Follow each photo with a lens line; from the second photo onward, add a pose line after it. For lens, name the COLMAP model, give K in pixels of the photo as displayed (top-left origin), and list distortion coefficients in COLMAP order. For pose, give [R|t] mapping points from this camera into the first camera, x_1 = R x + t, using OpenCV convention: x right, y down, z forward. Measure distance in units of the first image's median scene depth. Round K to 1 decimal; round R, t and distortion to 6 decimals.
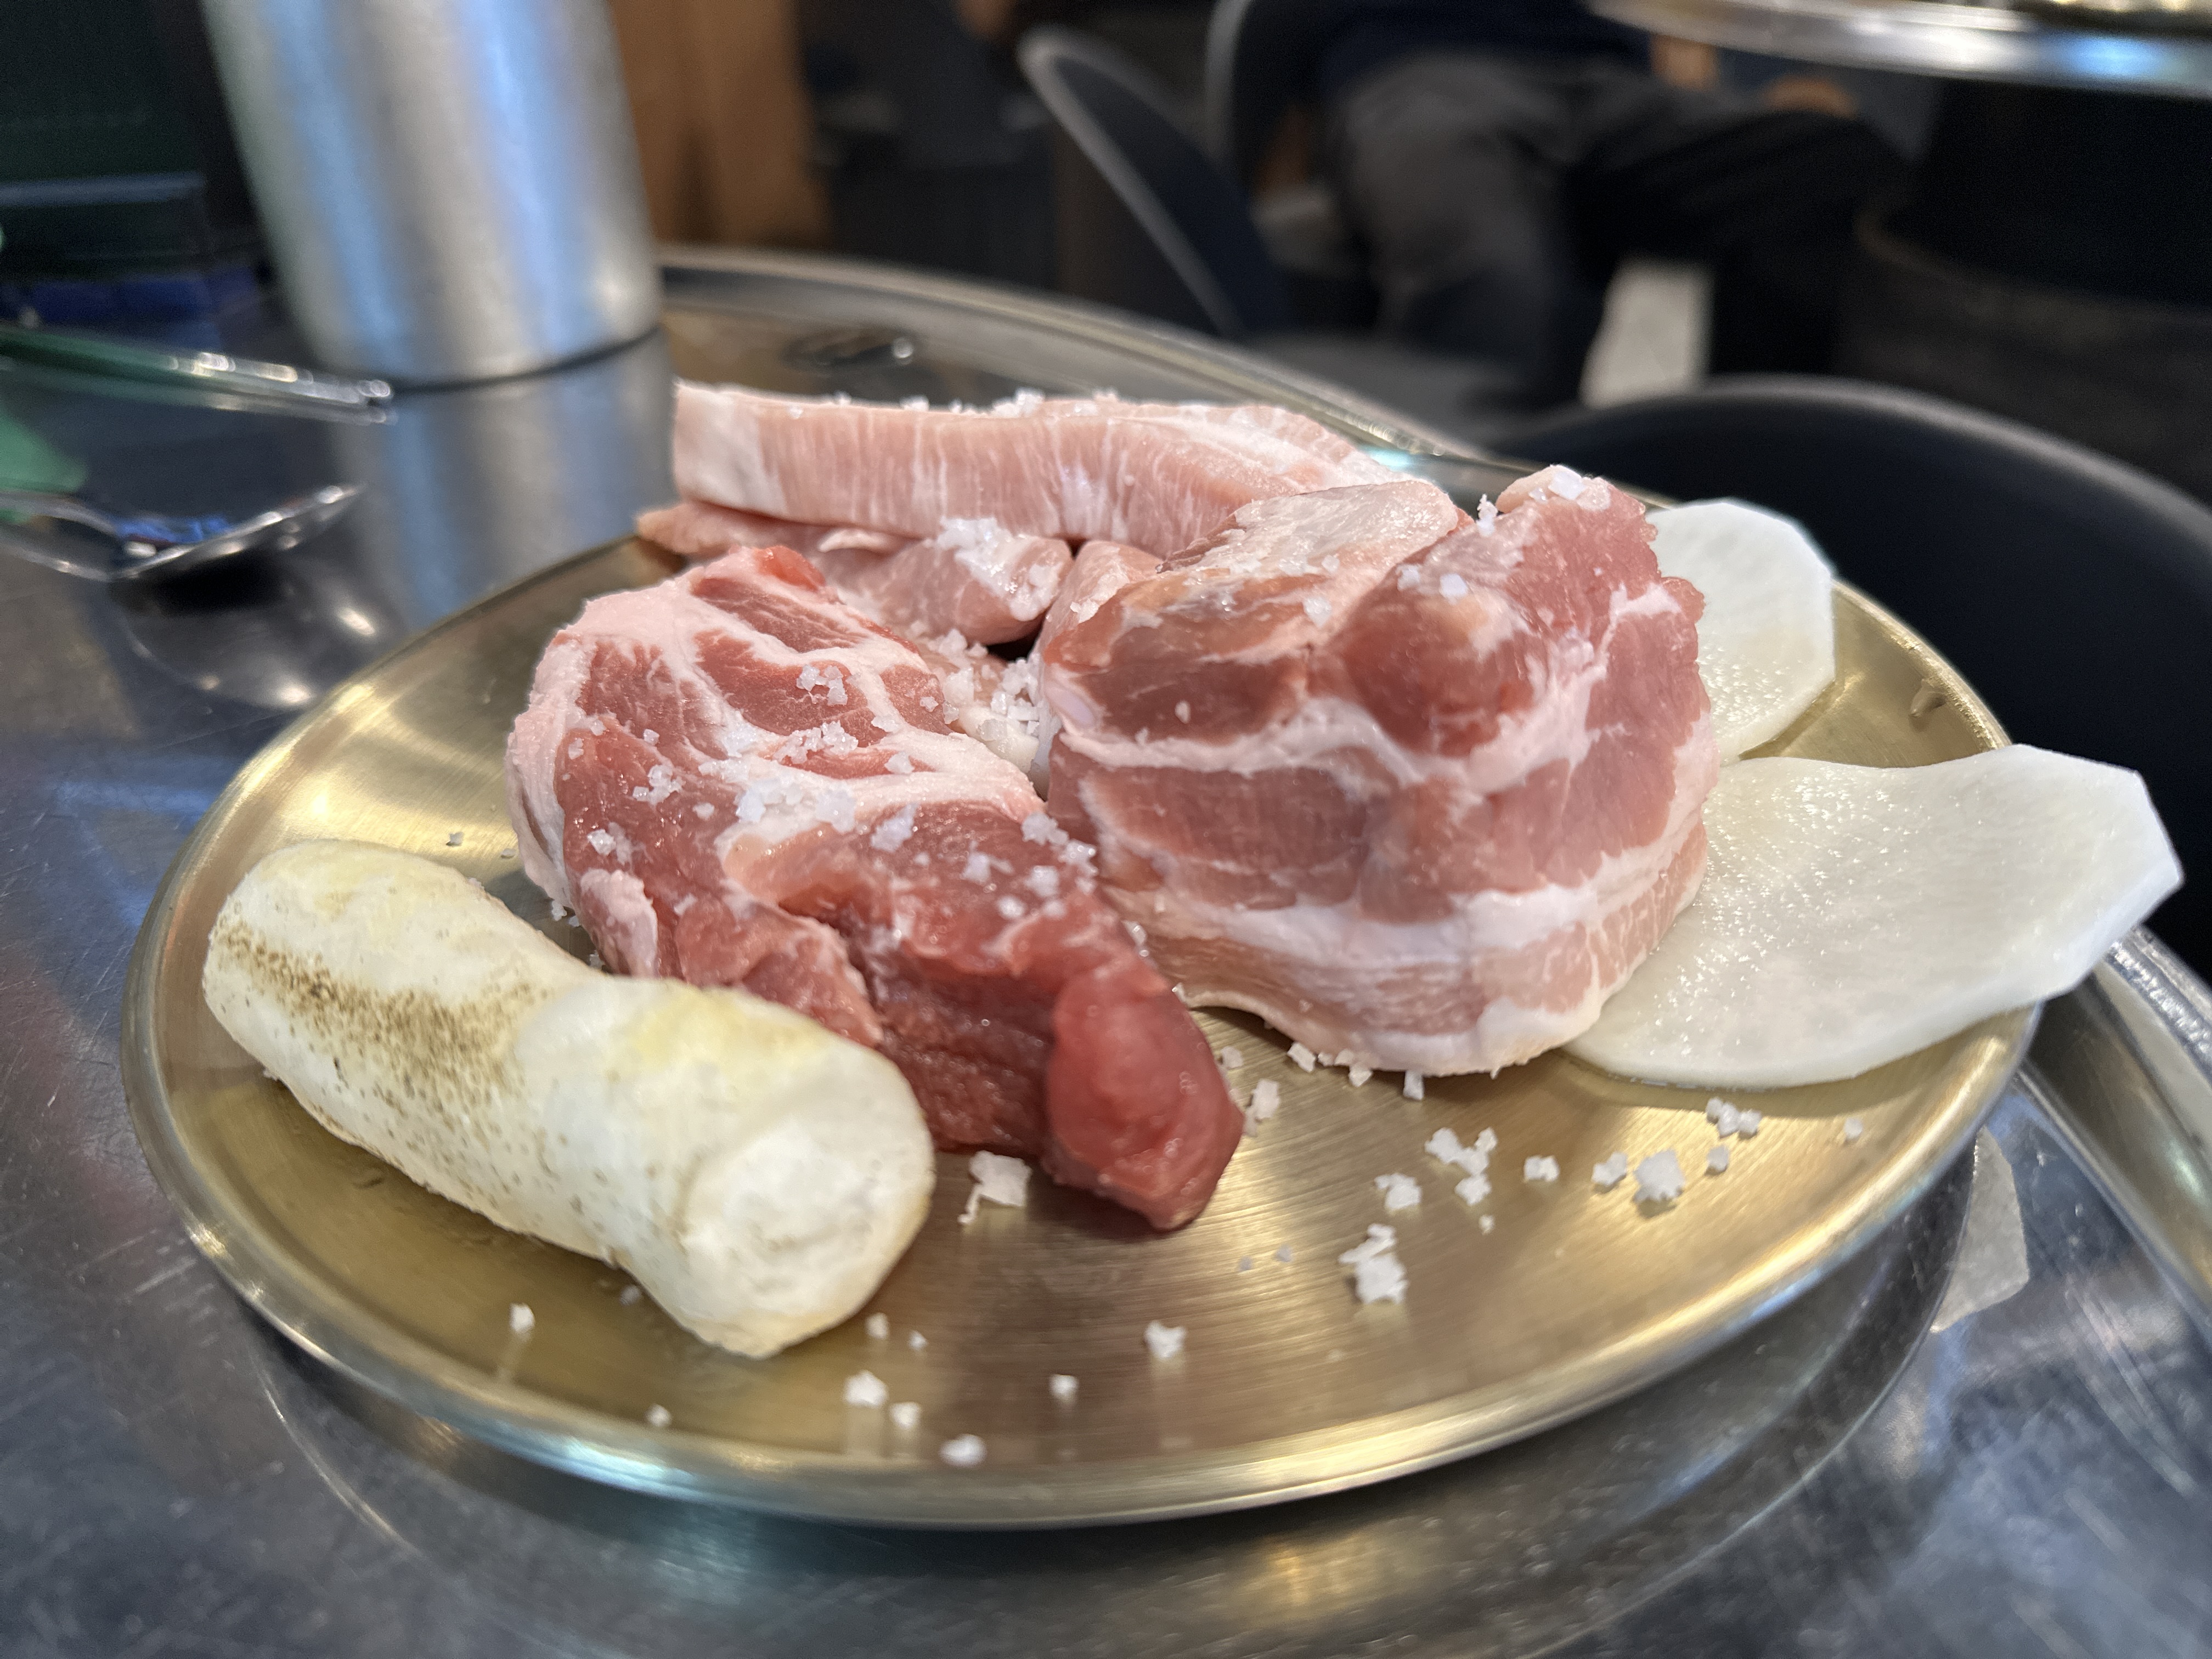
lens RADIAL K [[1564.6, 0, 1108.4], [0, 1564.6, 902.1], [0, 0, 1]] dist [0.086029, -0.183737]
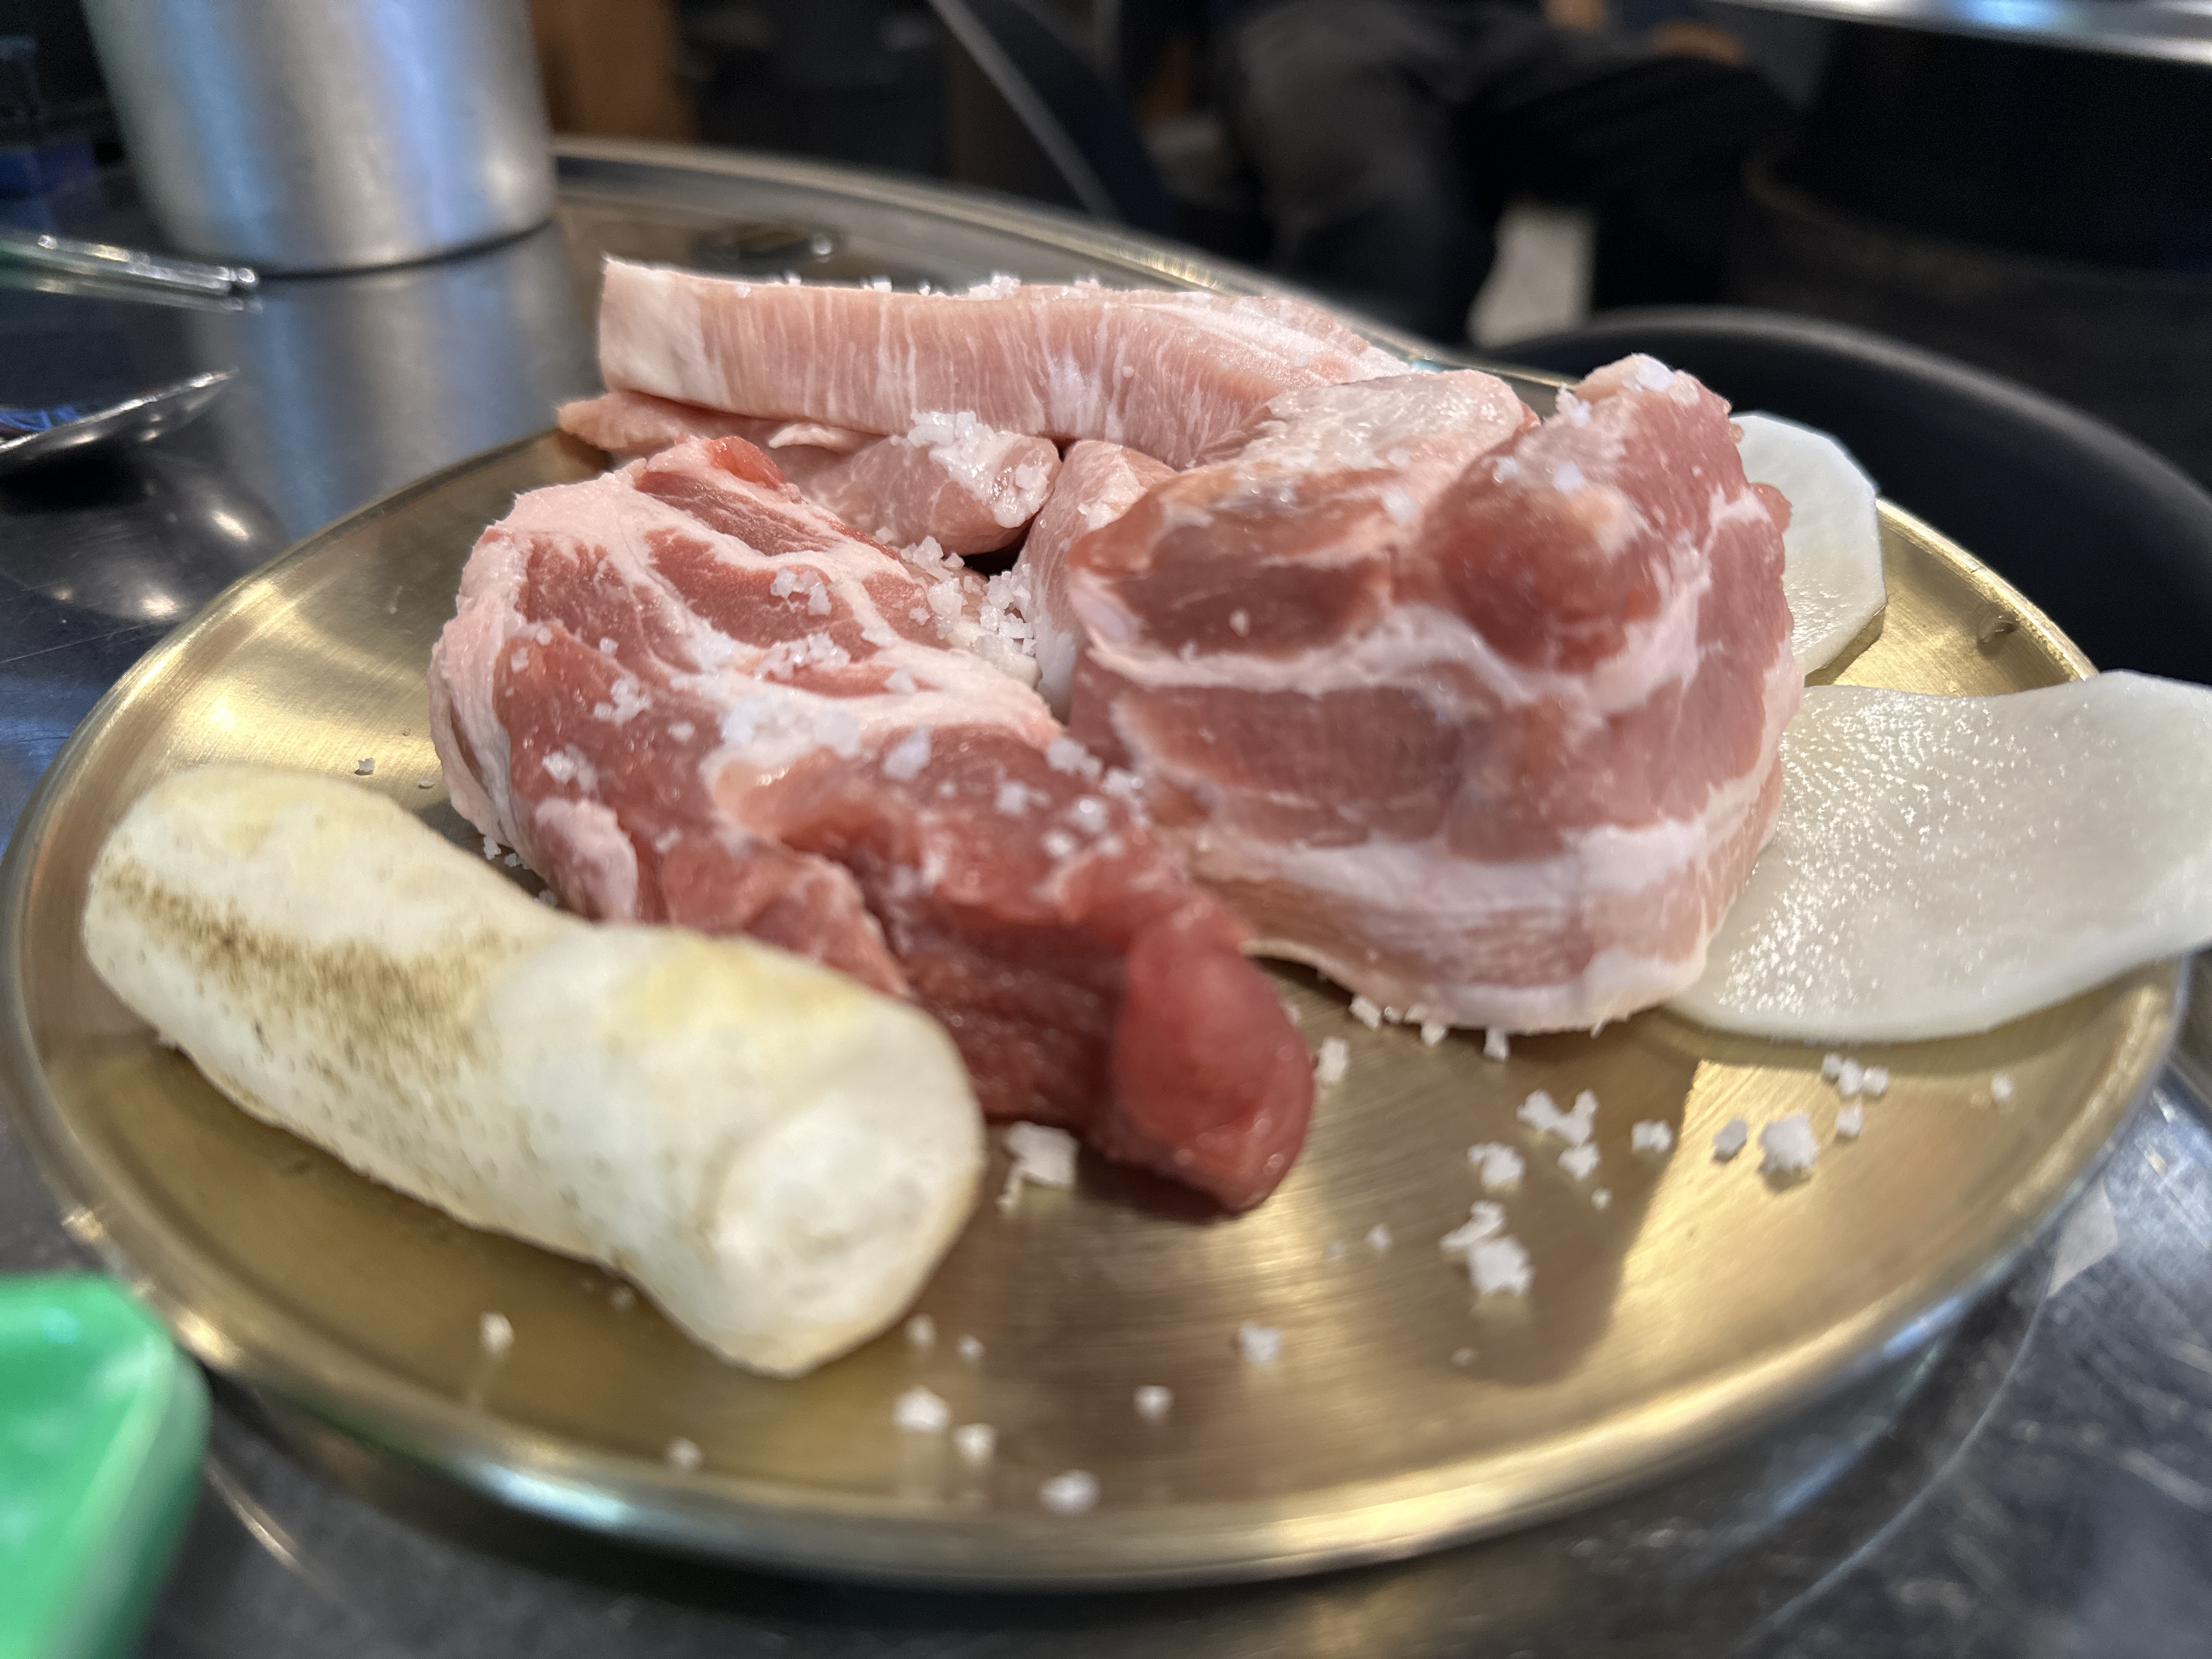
lens RADIAL K [[1564.6, 0, 1108.4], [0, 1564.6, 902.1], [0, 0, 1]] dist [0.086029, -0.183737]
pose [[0.996859, -0.001240, 0.079182, -0.094332], [-0.001655, 0.999333, 0.036484, 0.003388], [-0.079175, -0.036501, 0.996192, 0.121479]]
